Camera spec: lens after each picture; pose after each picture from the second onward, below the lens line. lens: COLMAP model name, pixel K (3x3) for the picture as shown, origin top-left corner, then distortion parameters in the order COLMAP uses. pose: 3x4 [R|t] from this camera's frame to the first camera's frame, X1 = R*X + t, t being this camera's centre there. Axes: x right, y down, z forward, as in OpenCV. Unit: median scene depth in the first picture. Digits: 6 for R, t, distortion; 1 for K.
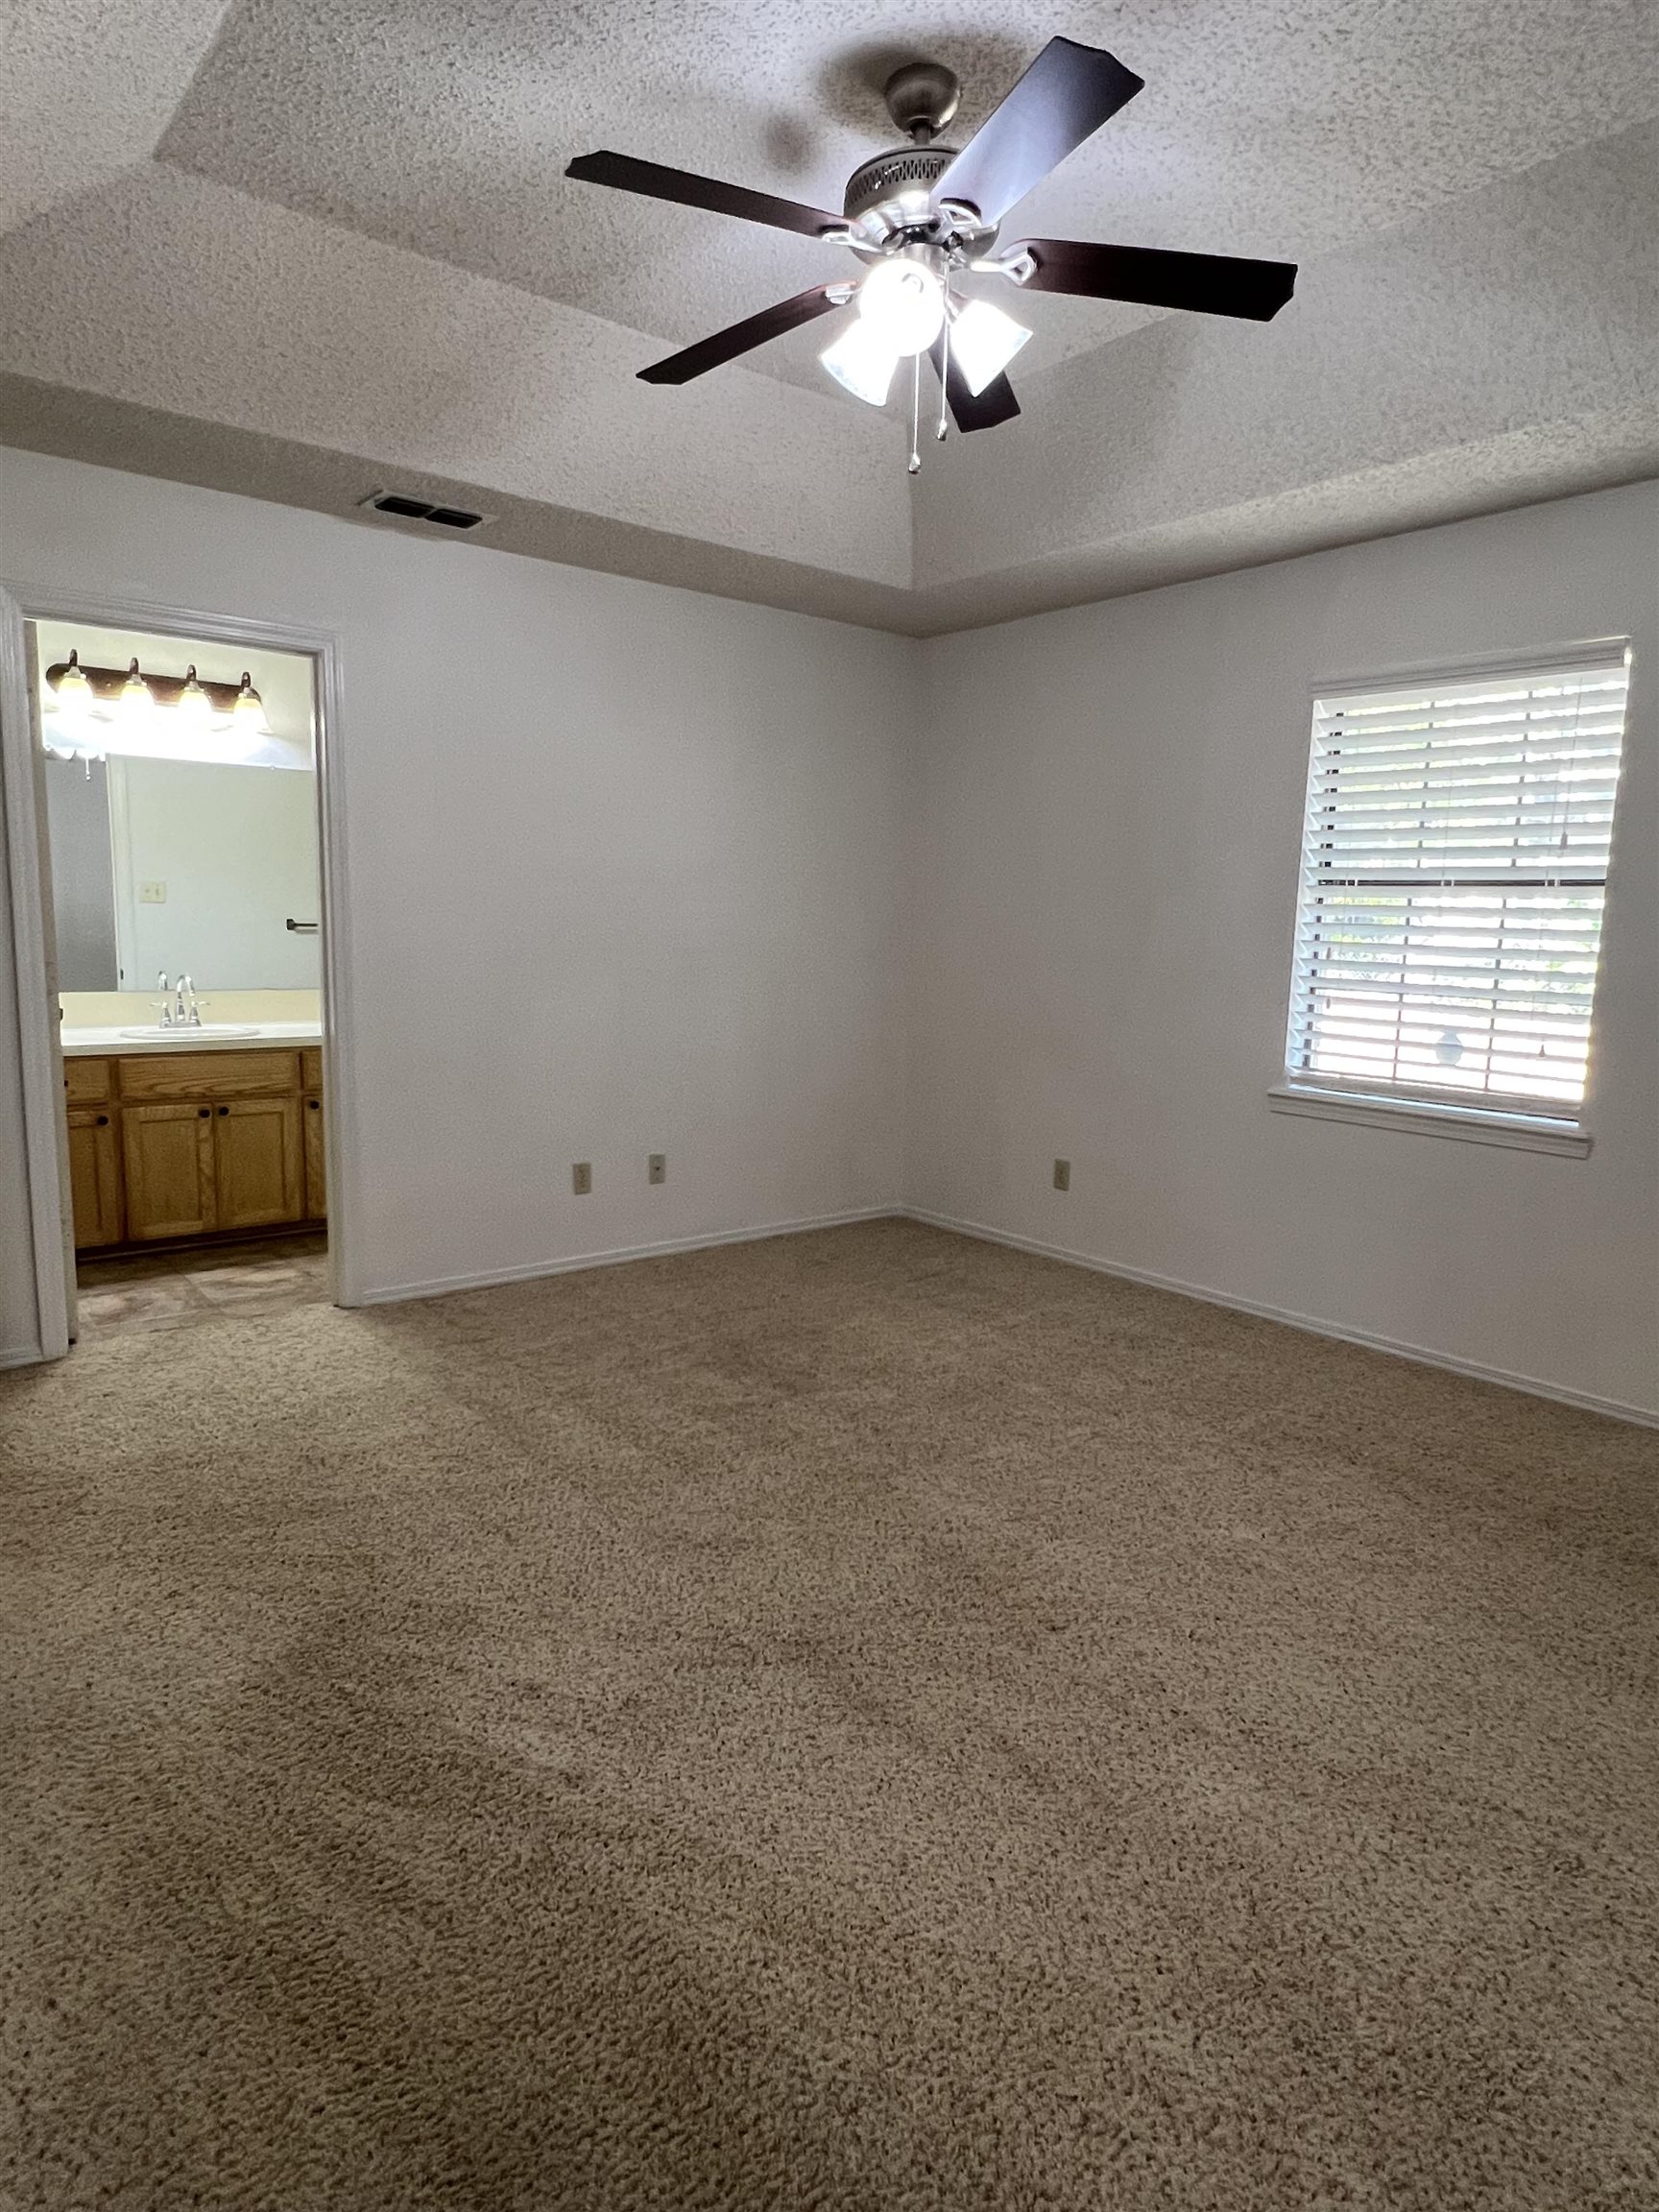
lens RADIAL K [[1297.0, 0, 829.5], [0, 1297.0, 1106.0], [0, 0, 1]] dist [-0.000008, -0.000028]
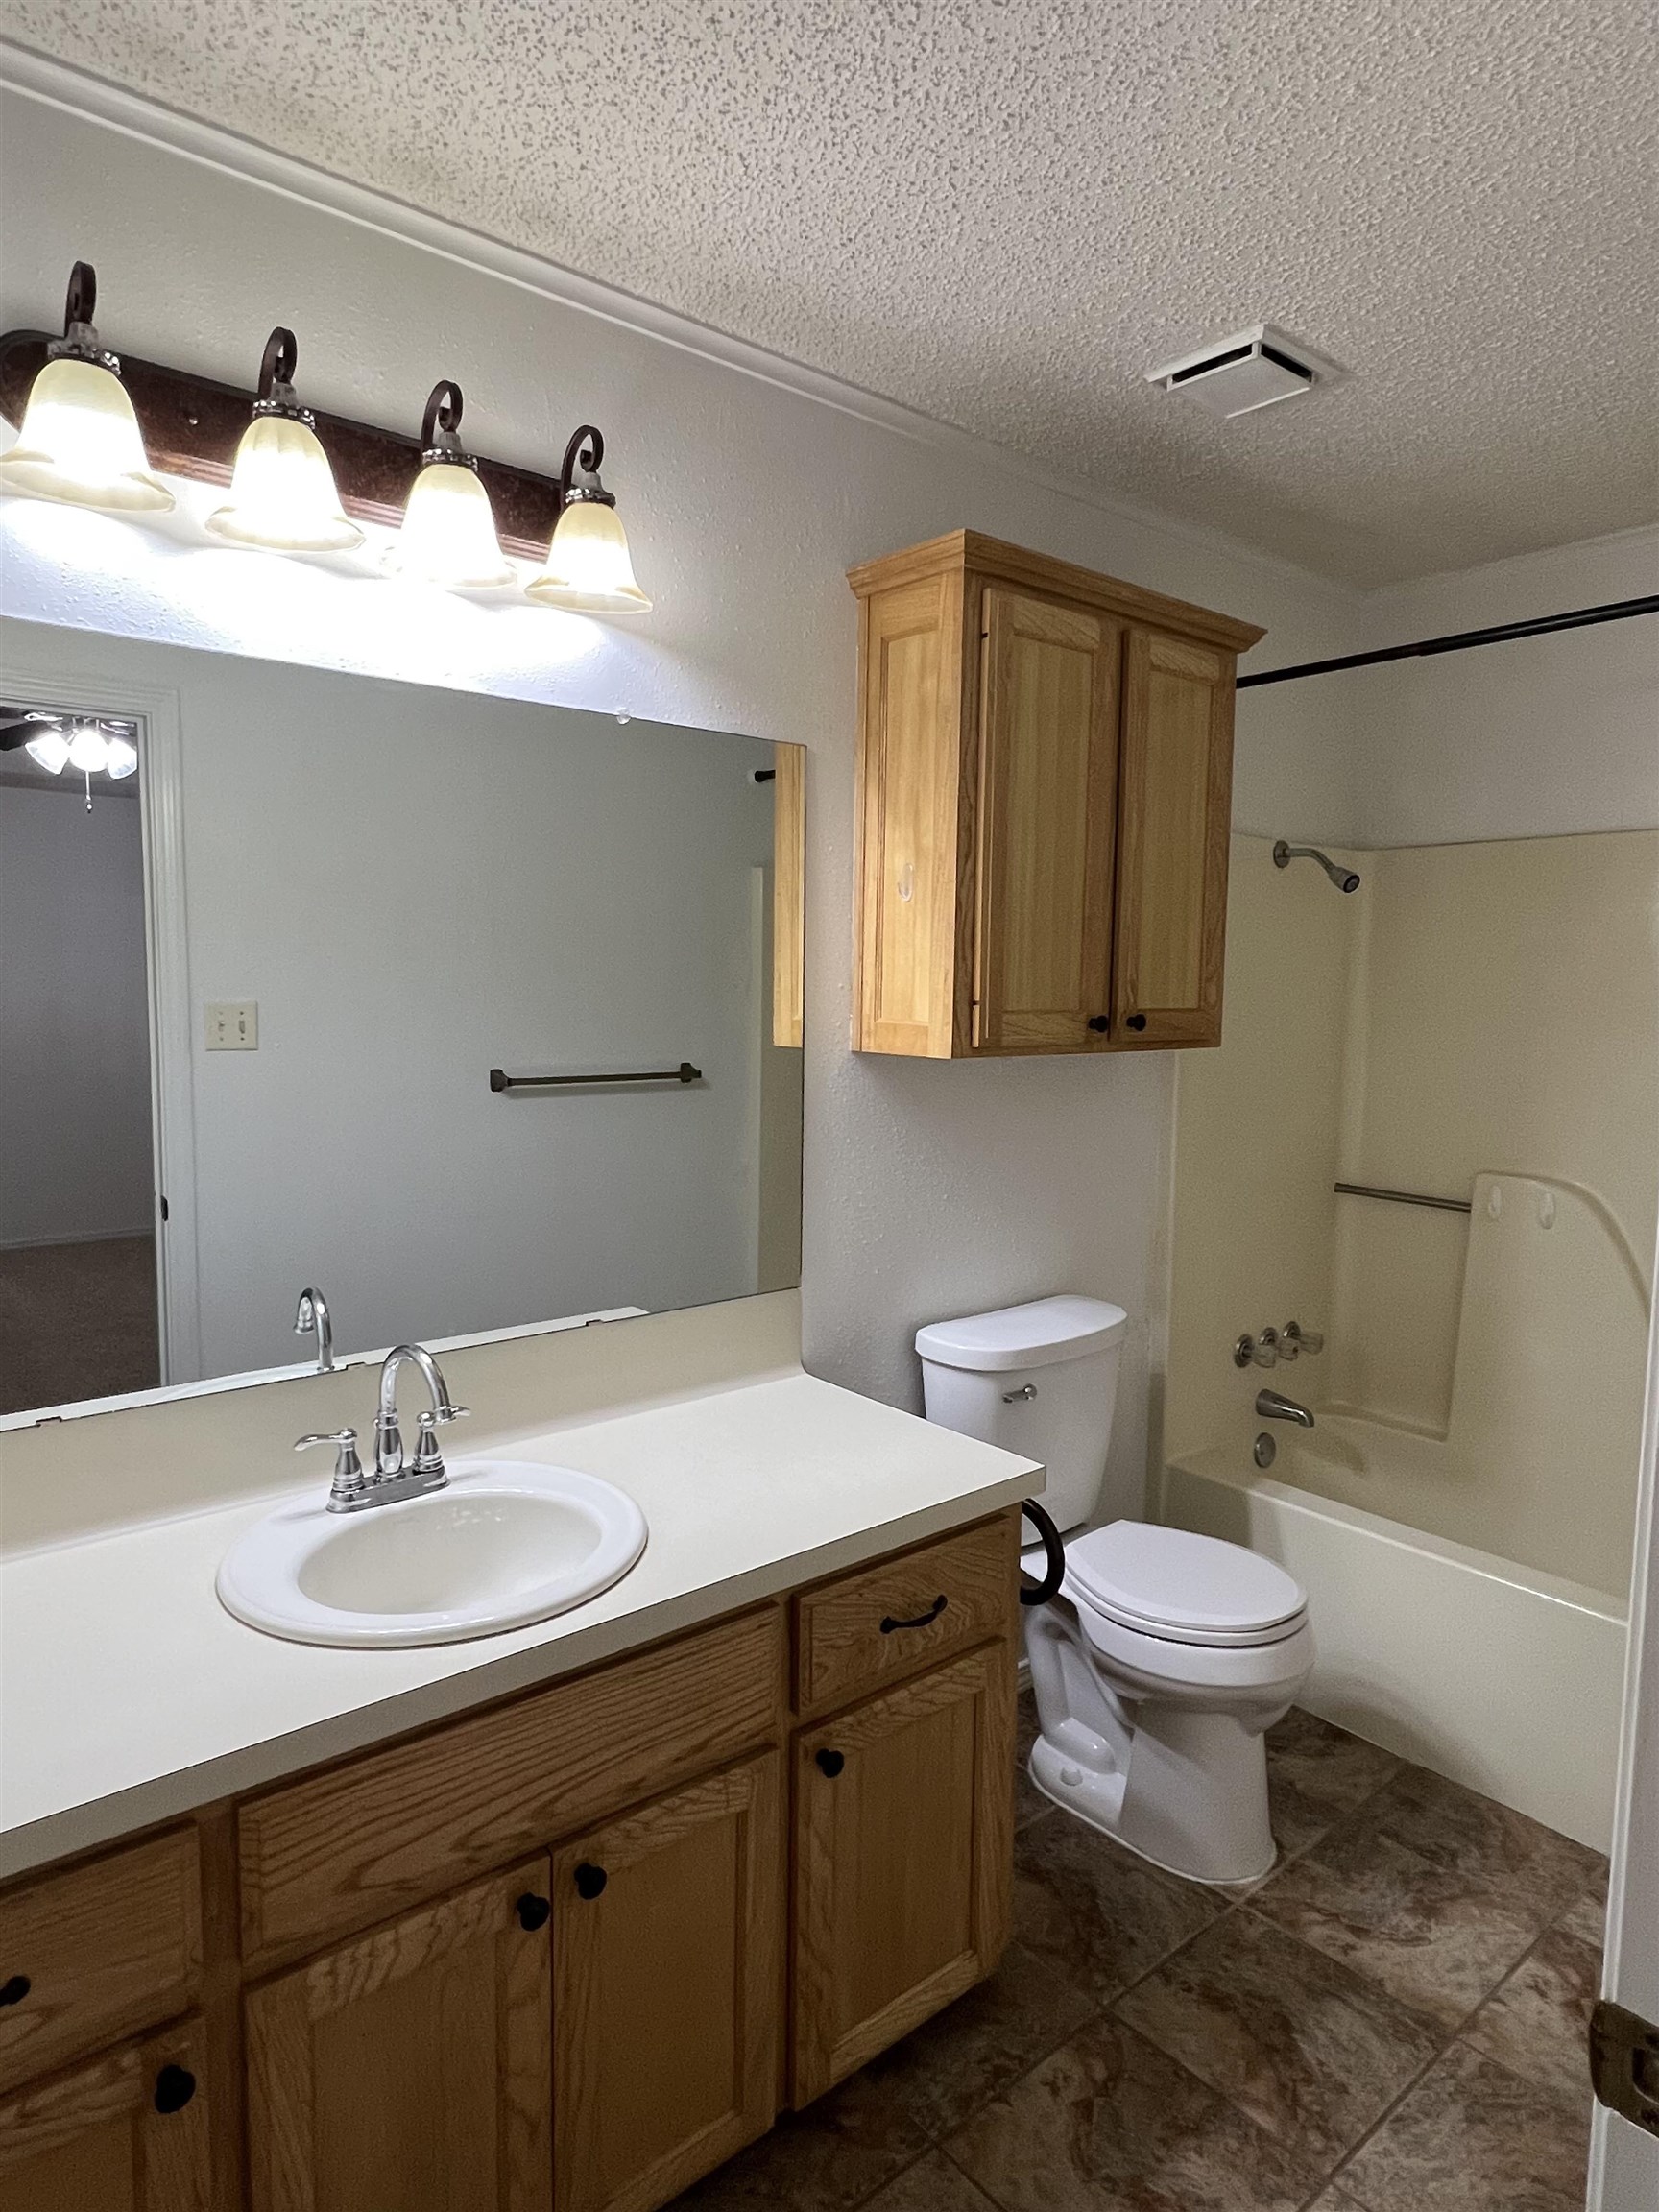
lens RADIAL K [[1296.4, 0, 833.2], [0, 1296.4, 1098.9], [0, 0, 1]] dist [0.018913, 0.000427]
pose [[0.999878, -0.012497, 0.009423, -0.410162], [0.012926, 0.998818, -0.046863, -0.152138], [-0.008826, 0.046979, 0.998857, 0.697585]]
